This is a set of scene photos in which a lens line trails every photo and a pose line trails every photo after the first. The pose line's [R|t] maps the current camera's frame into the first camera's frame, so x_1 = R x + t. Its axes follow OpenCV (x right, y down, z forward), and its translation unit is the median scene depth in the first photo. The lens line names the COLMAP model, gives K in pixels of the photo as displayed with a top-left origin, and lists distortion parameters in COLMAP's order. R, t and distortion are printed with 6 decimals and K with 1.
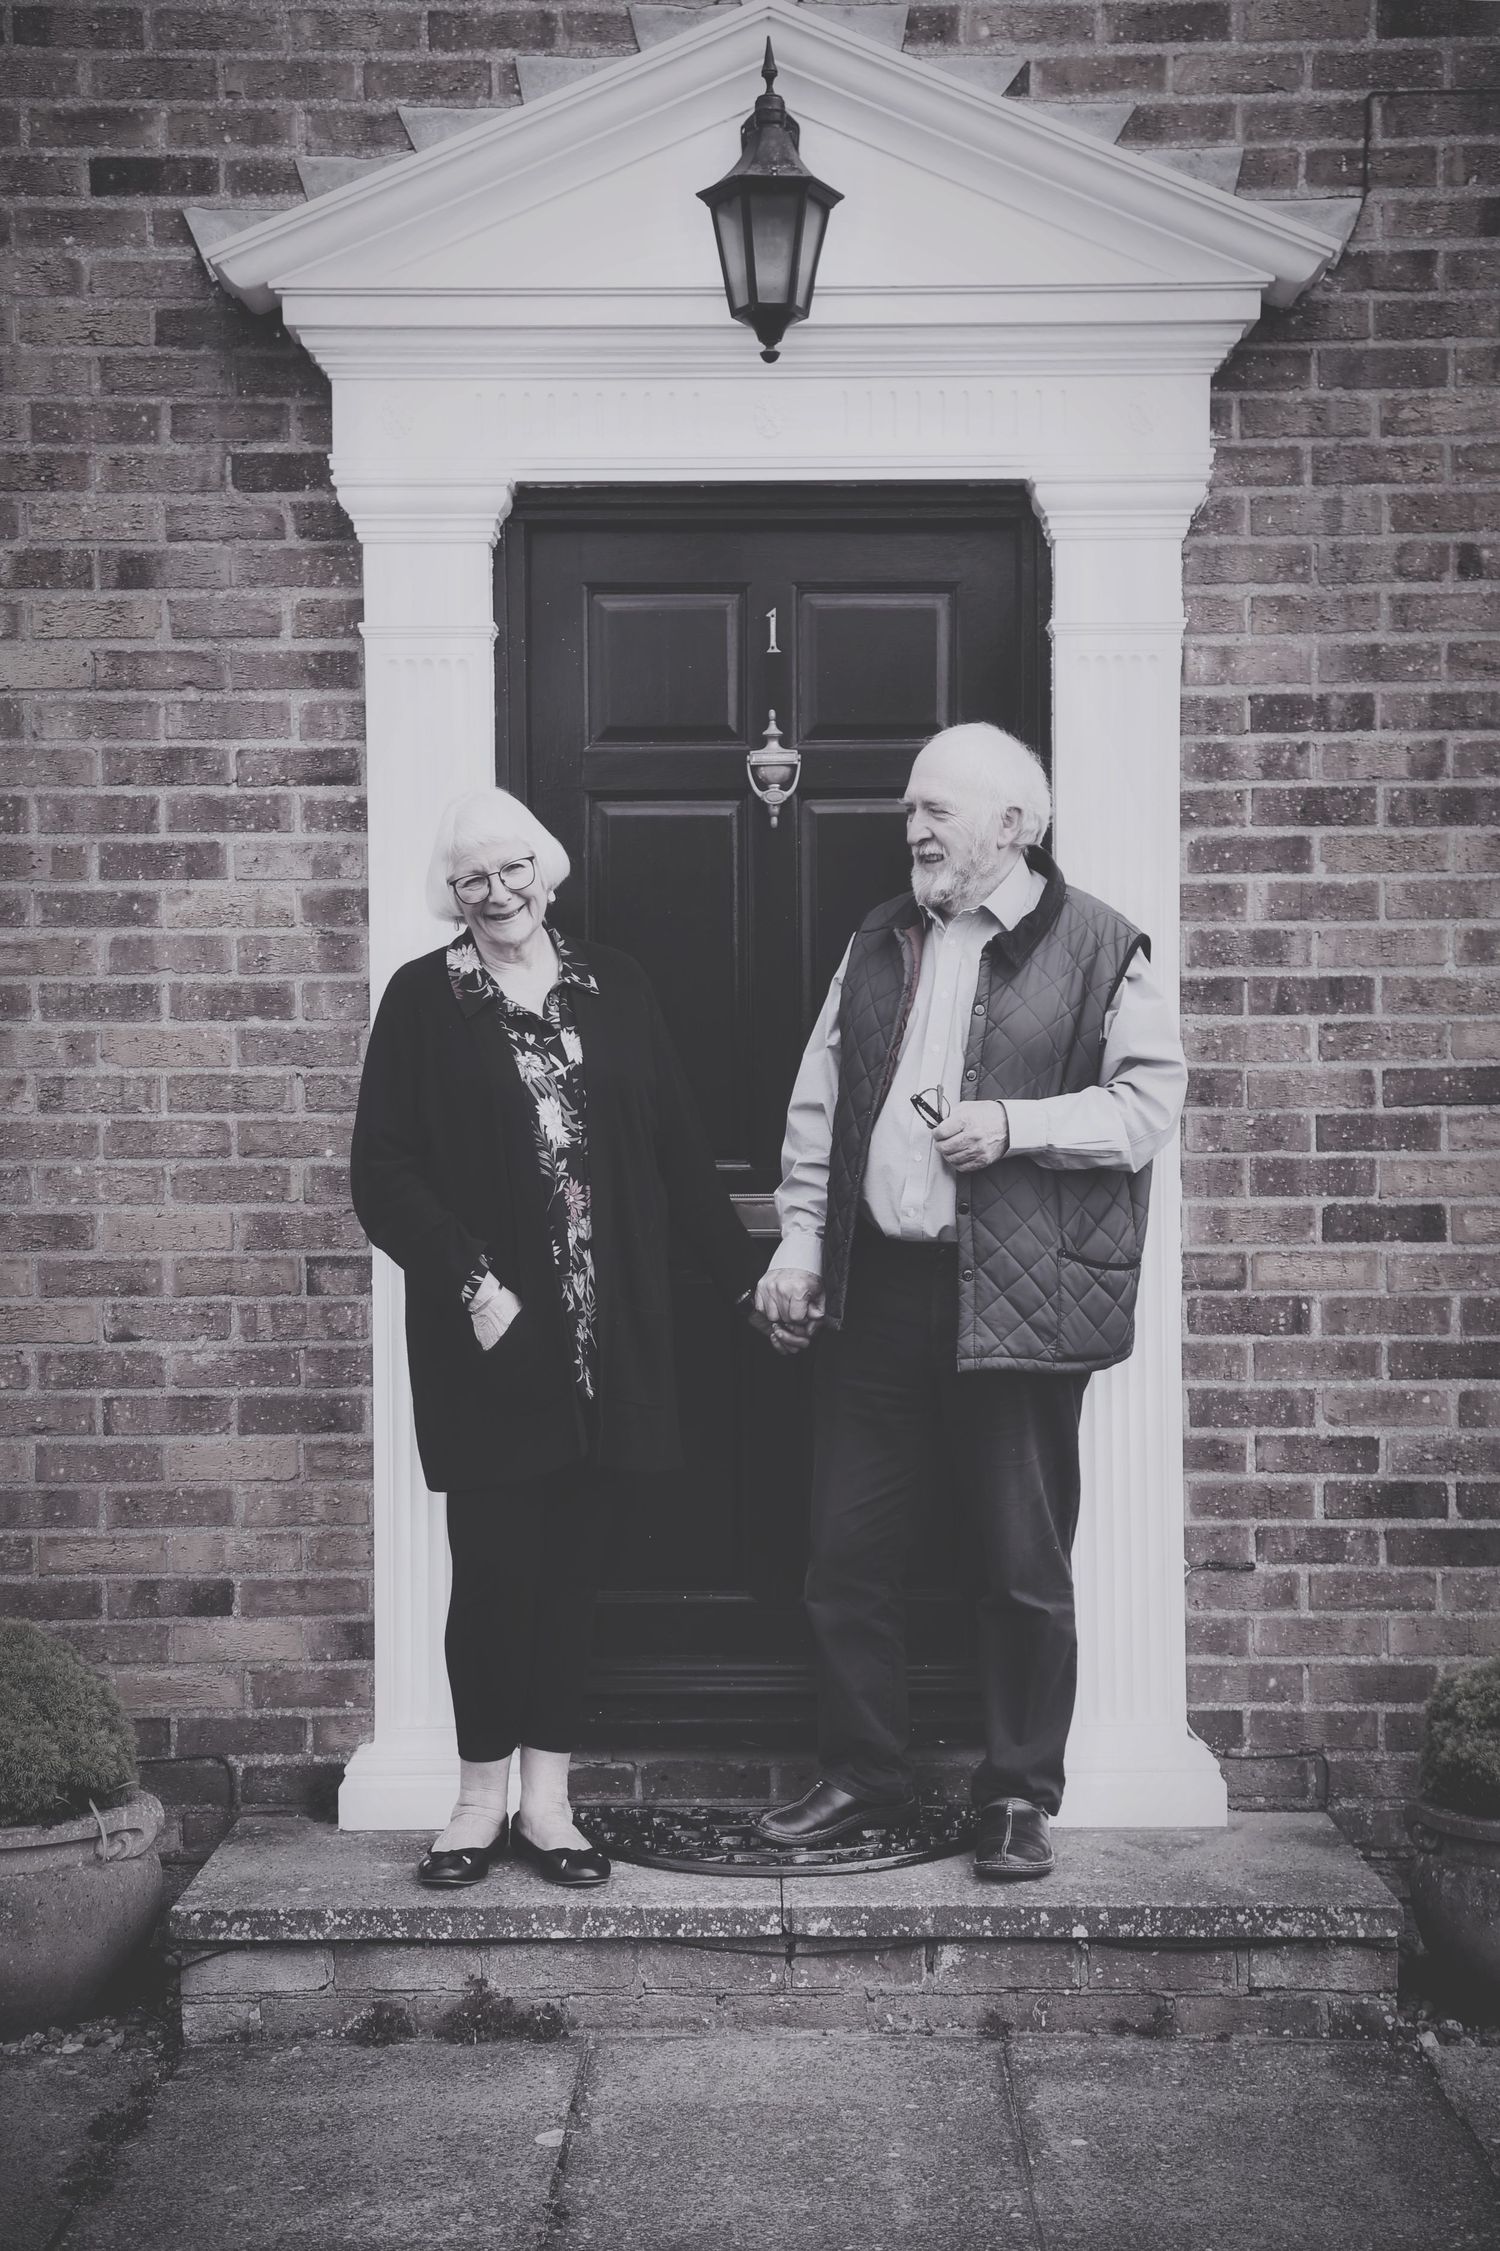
lens RADIAL K [[2991.8, 0, 754.3], [0, 2991.8, 1103.3], [0, 0, 1]] dist [0.137326, 0.000000]
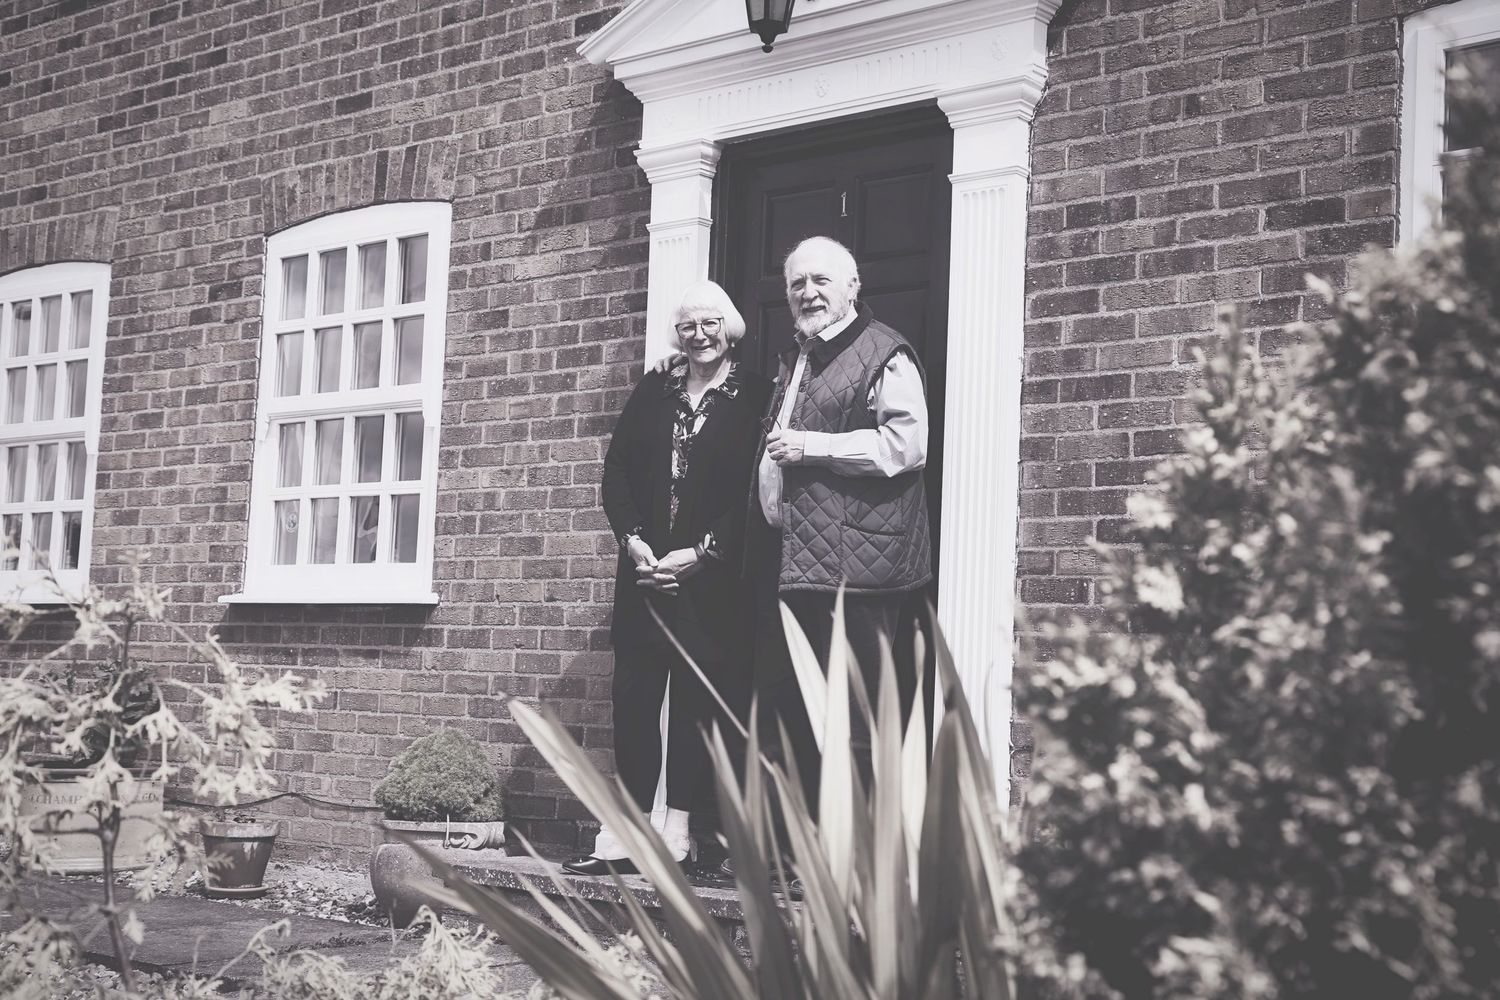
lens RADIAL K [[1993.6, 0, 748.3], [0, 1993.6, 512.1], [0, 0, 1]] dist [0.137326, 0.000000]
pose [[0.768146, -0.022234, -0.639889, 0.718296], [-0.061268, 0.992258, -0.108025, 0.153833], [0.637337, 0.122184, 0.760837, 0.091861]]
